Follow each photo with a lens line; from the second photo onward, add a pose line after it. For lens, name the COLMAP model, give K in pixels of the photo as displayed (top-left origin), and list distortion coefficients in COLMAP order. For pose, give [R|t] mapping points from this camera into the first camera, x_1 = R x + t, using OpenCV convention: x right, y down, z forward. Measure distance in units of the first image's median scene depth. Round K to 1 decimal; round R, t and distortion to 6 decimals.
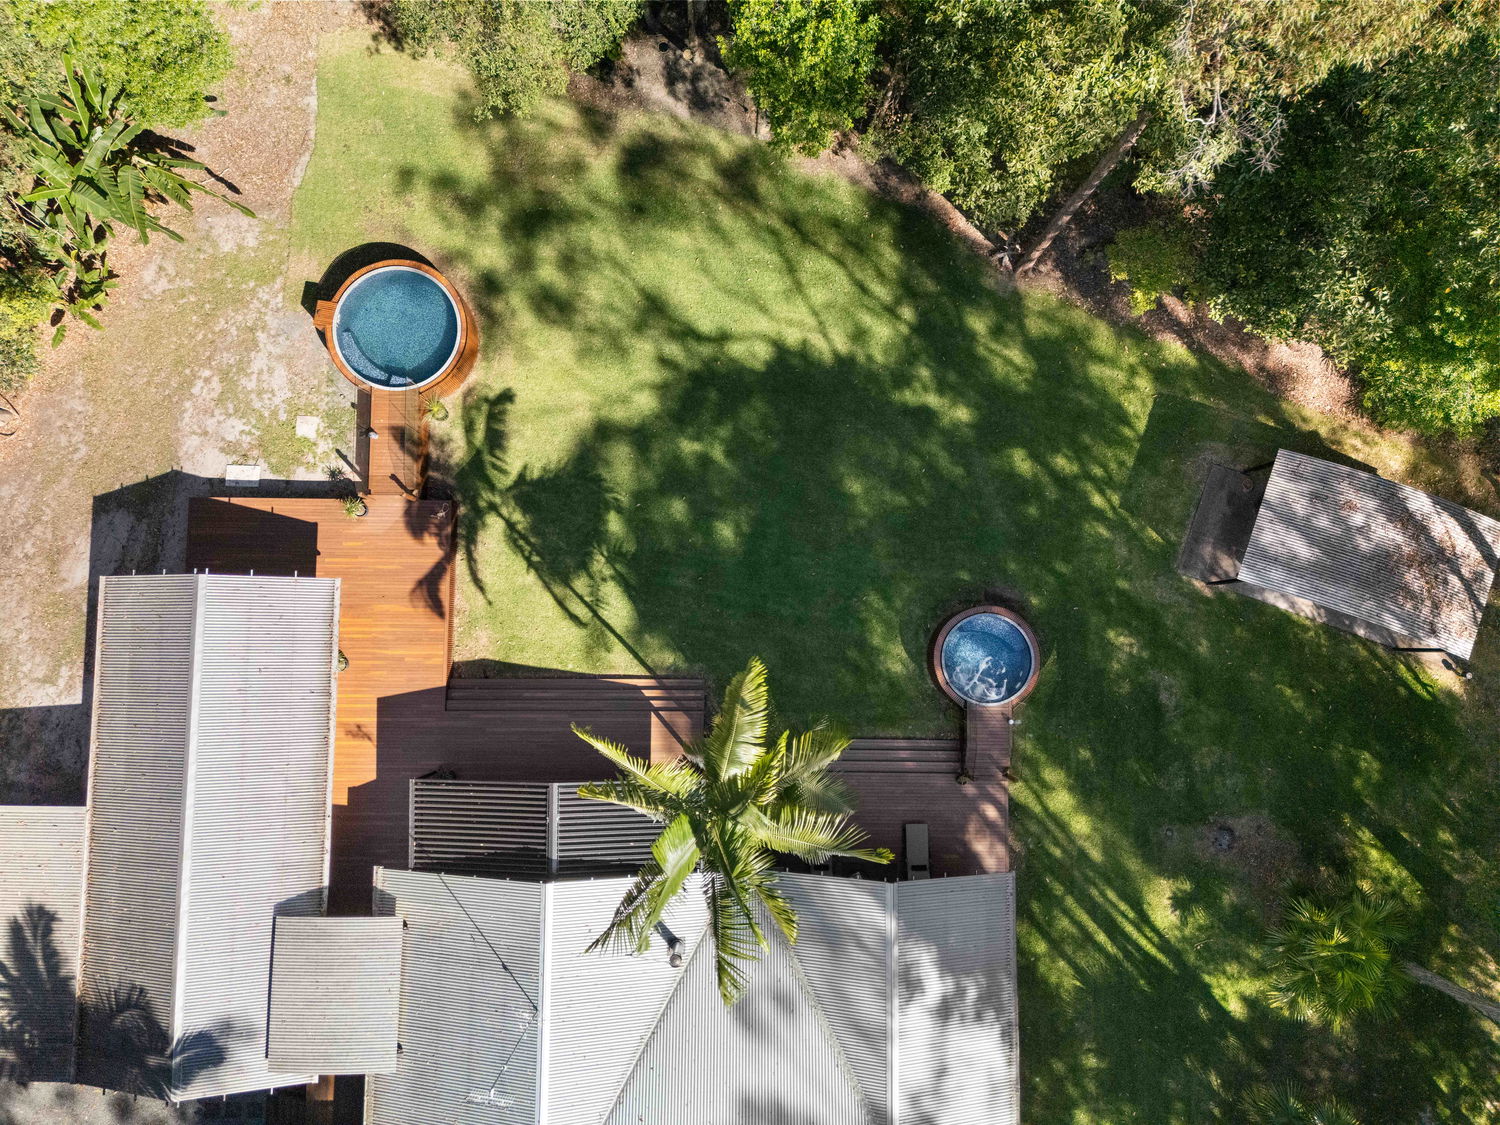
lens RADIAL K [[1100.7, 0, 753.3], [0, 1100.7, 557.5], [0, 0, 1]] dist [0.068408, -0.001468]
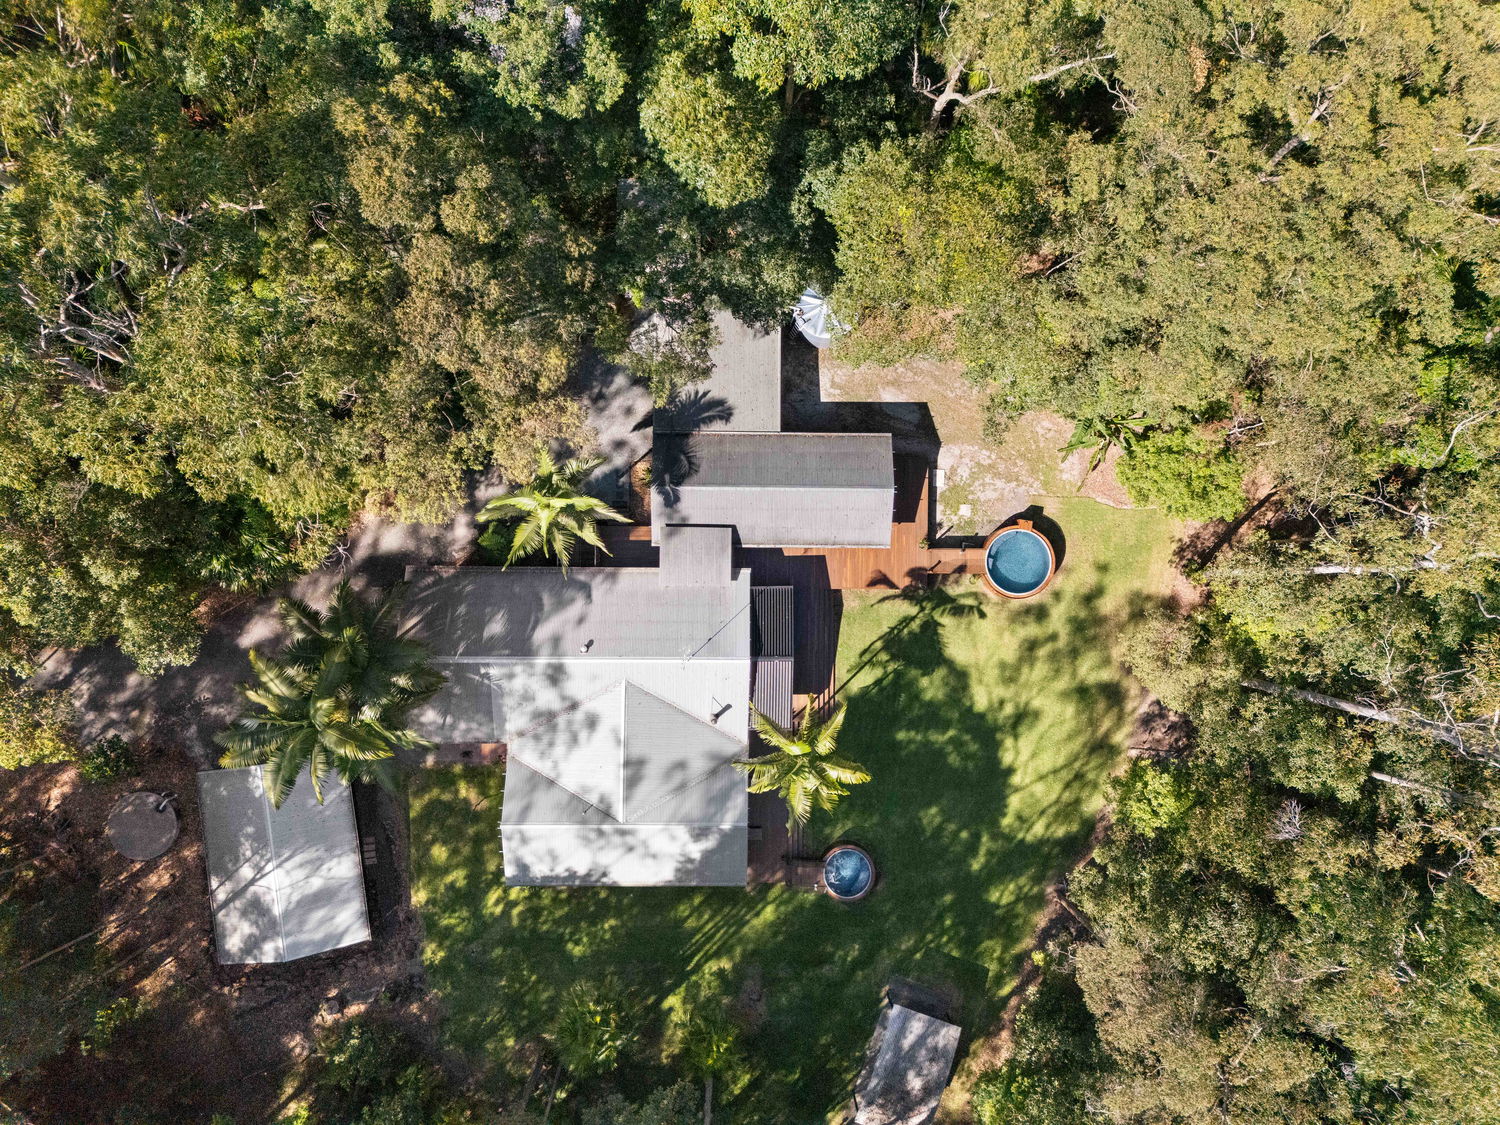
lens RADIAL K [[1100.7, 0, 753.3], [0, 1100.7, 557.5], [0, 0, 1]] dist [0.068408, -0.001468]
pose [[-0.007810, 0.998250, -0.058612, -0.217115], [-0.998828, -0.004988, 0.048141, 0.157087], [0.047764, 0.058919, 0.997119, -0.916025]]
